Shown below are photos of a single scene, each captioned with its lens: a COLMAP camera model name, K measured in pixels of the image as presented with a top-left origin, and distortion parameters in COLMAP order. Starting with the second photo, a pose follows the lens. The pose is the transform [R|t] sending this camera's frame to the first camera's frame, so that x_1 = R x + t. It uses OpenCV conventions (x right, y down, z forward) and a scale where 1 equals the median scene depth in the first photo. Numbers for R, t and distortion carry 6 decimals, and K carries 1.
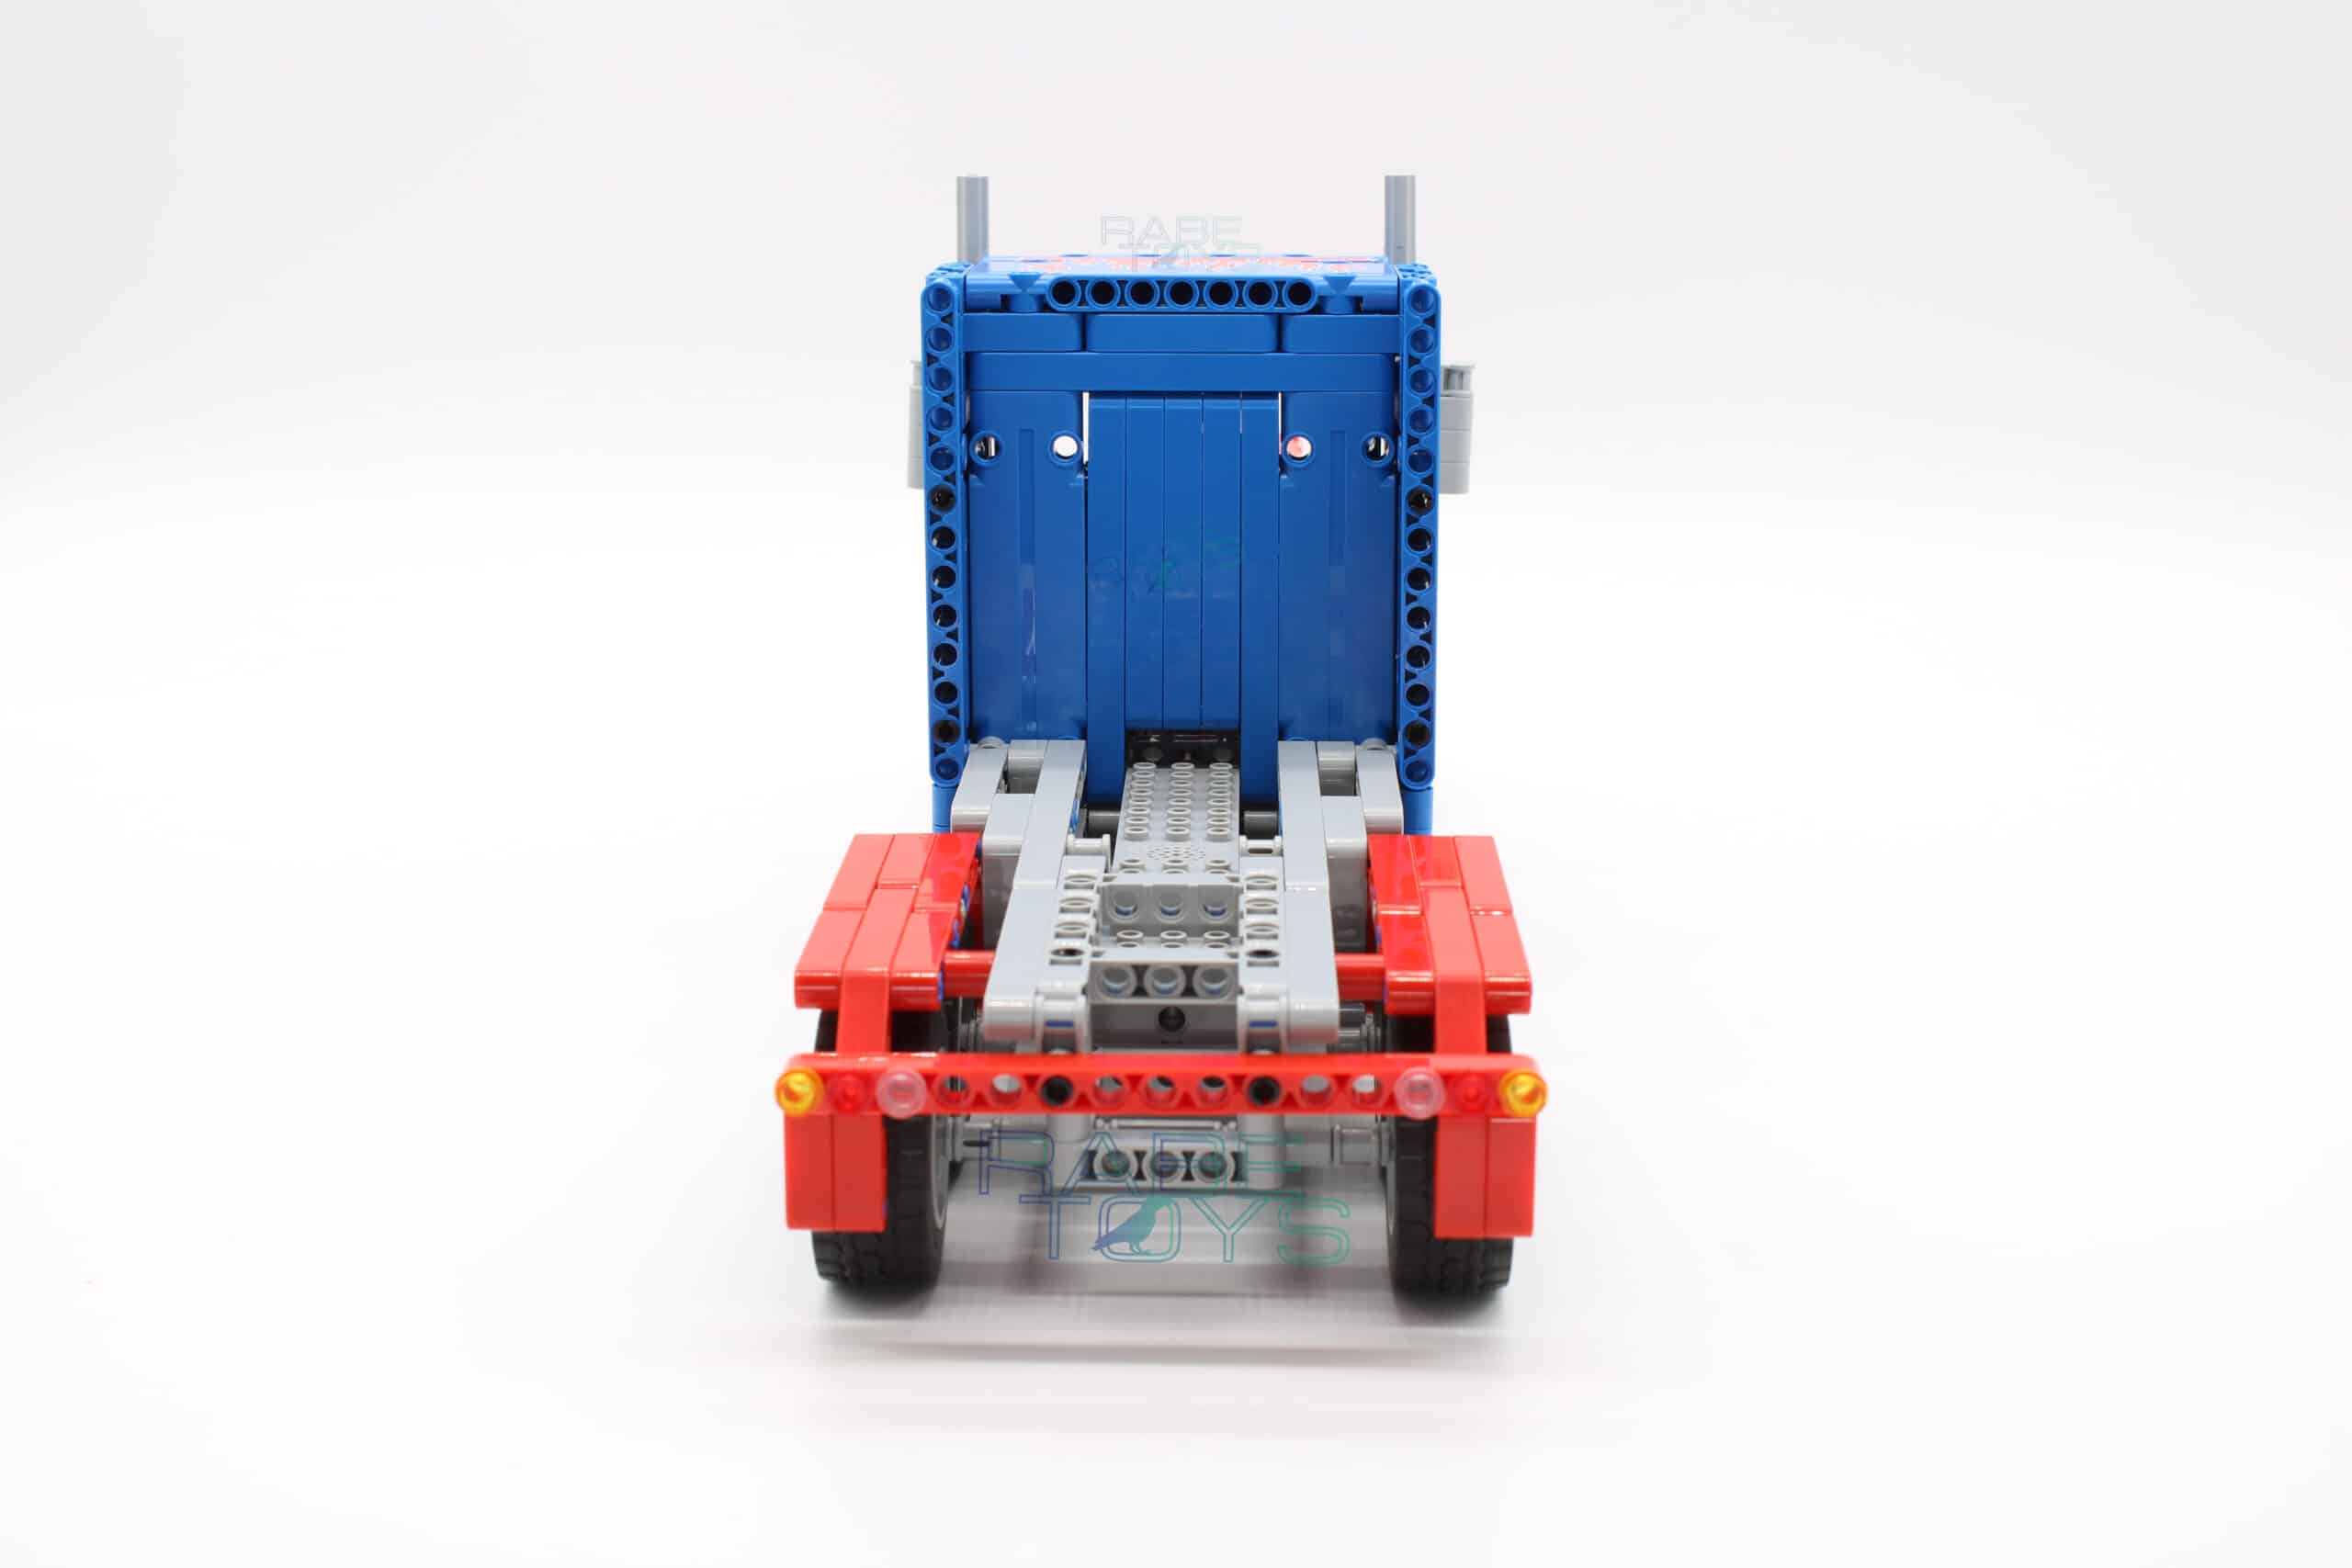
lens RADIAL K [[3820.7, 0, 1176.0], [0, 3820.7, 784.0], [0, 0, 1]] dist [-0.731452, 0.006200]
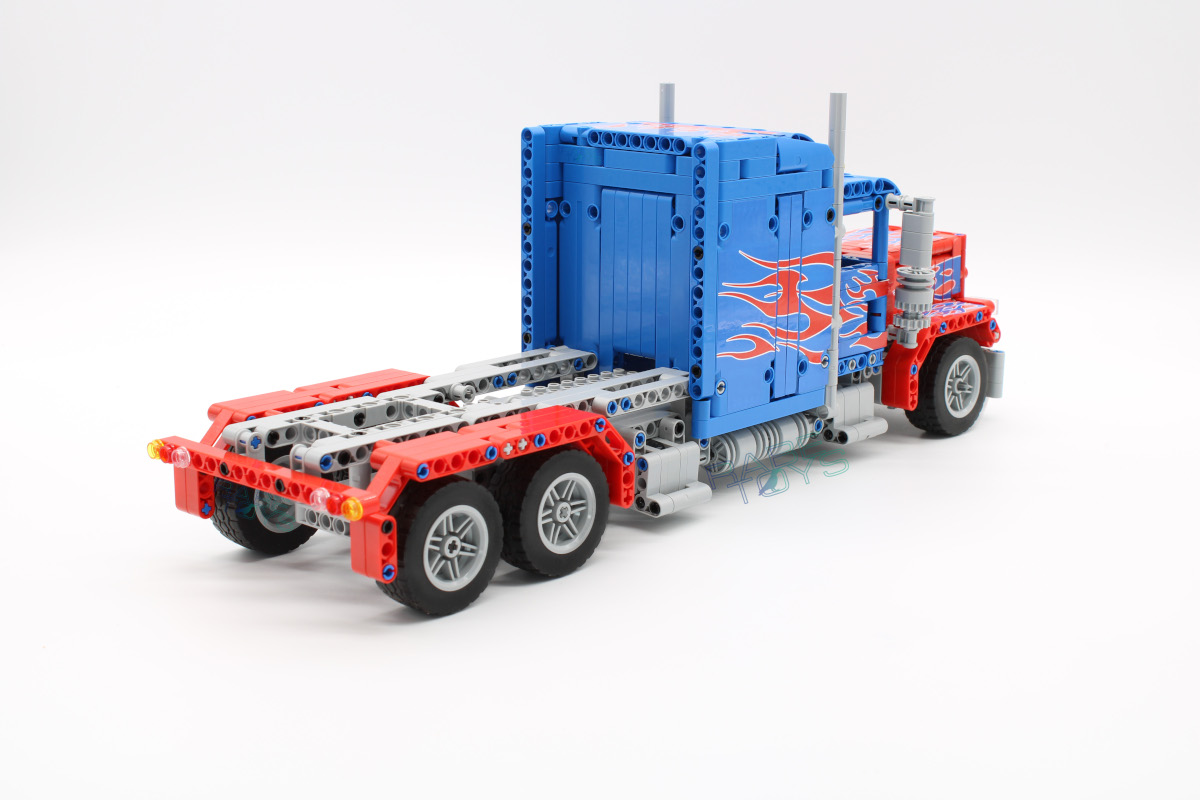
lens RADIAL K [[1850.6, 0, 600.0], [0, 1850.6, 400.0], [0, 0, 1]] dist [-0.145759, 0.038541]
pose [[0.746984, 0.156575, -0.646142, 0.654487], [-0.160951, 0.985552, 0.052751, -0.041473], [0.645066, 0.064594, 0.761392, 0.234442]]
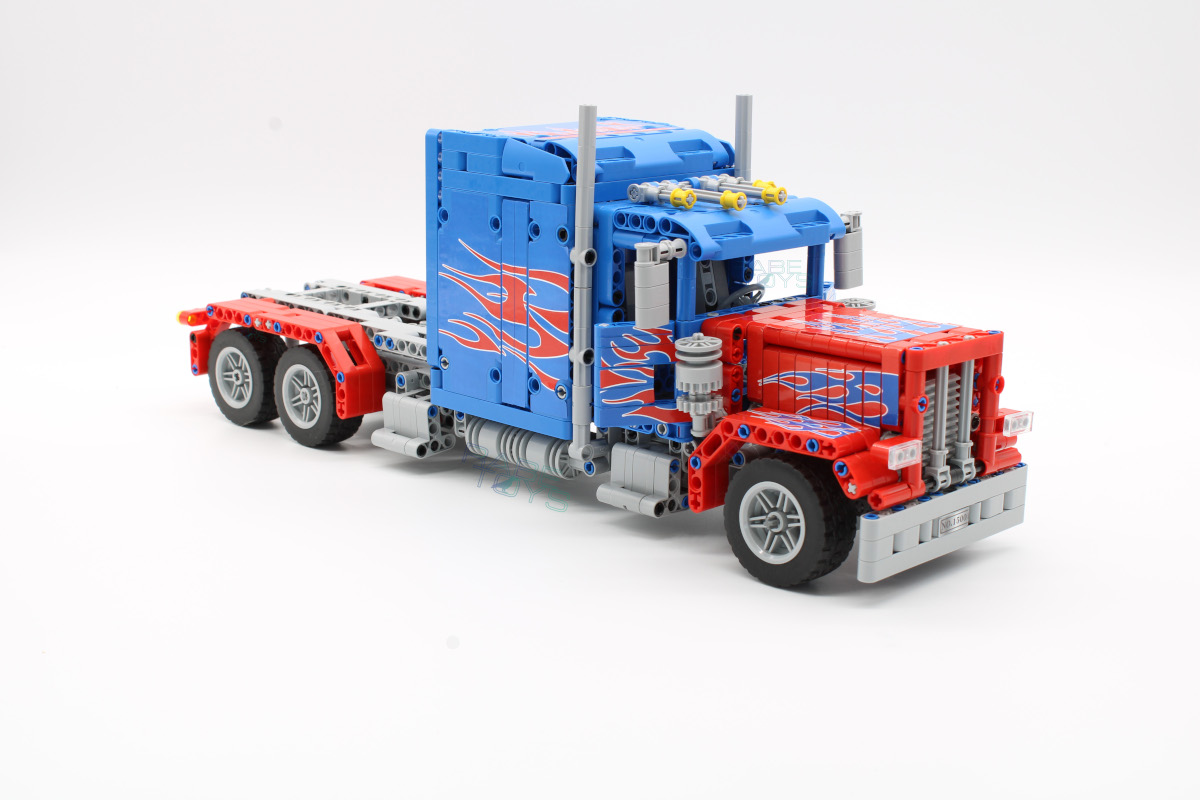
lens RADIAL K [[1850.6, 0, 600.0], [0, 1850.6, 400.0], [0, 0, 1]] dist [-0.145759, 0.038541]
pose [[-0.687109, 0.171228, -0.706089, 0.742239], [-0.176985, 0.903112, 0.391234, -0.407228], [0.704668, 0.393788, -0.590232, 1.698334]]
